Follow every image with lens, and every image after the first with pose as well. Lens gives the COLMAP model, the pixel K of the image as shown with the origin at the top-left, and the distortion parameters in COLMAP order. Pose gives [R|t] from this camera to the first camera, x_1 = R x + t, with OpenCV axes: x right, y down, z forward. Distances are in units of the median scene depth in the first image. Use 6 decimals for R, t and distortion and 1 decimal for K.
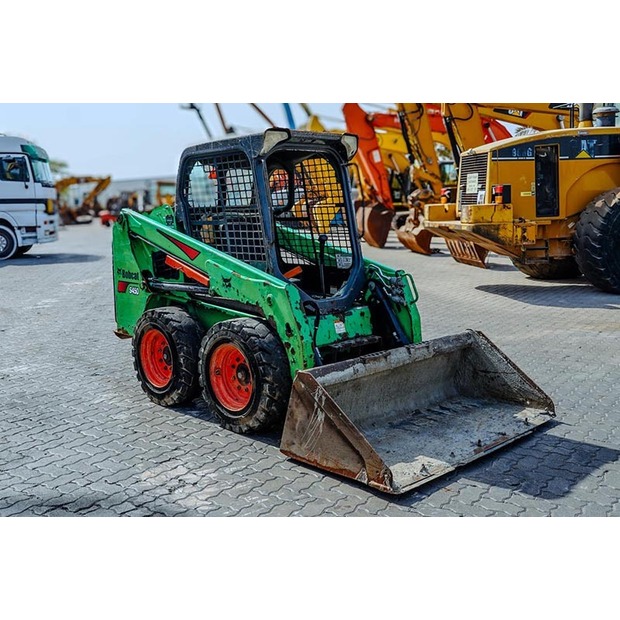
lens RADIAL K [[701.0, 0, 310.6], [0, 701.0, 309.4], [0, 0, 1]] dist [-0.033833, 0.000000]
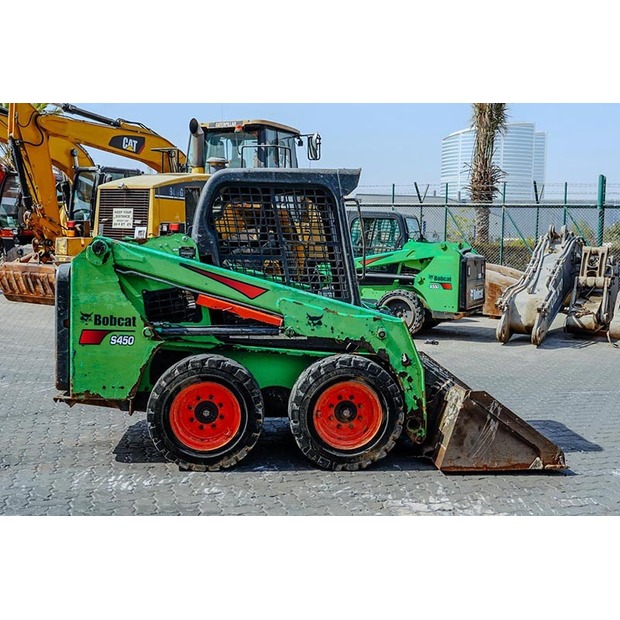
lens RADIAL K [[742.5, 0, 310.3], [0, 742.5, 309.9], [0, 0, 1]] dist [-0.032853, 0.000000]
pose [[0.594836, -0.033859, 0.803134, -0.850206], [0.076262, 0.996983, -0.014452, -0.034921], [-0.800221, 0.069845, 0.595624, 0.354920]]
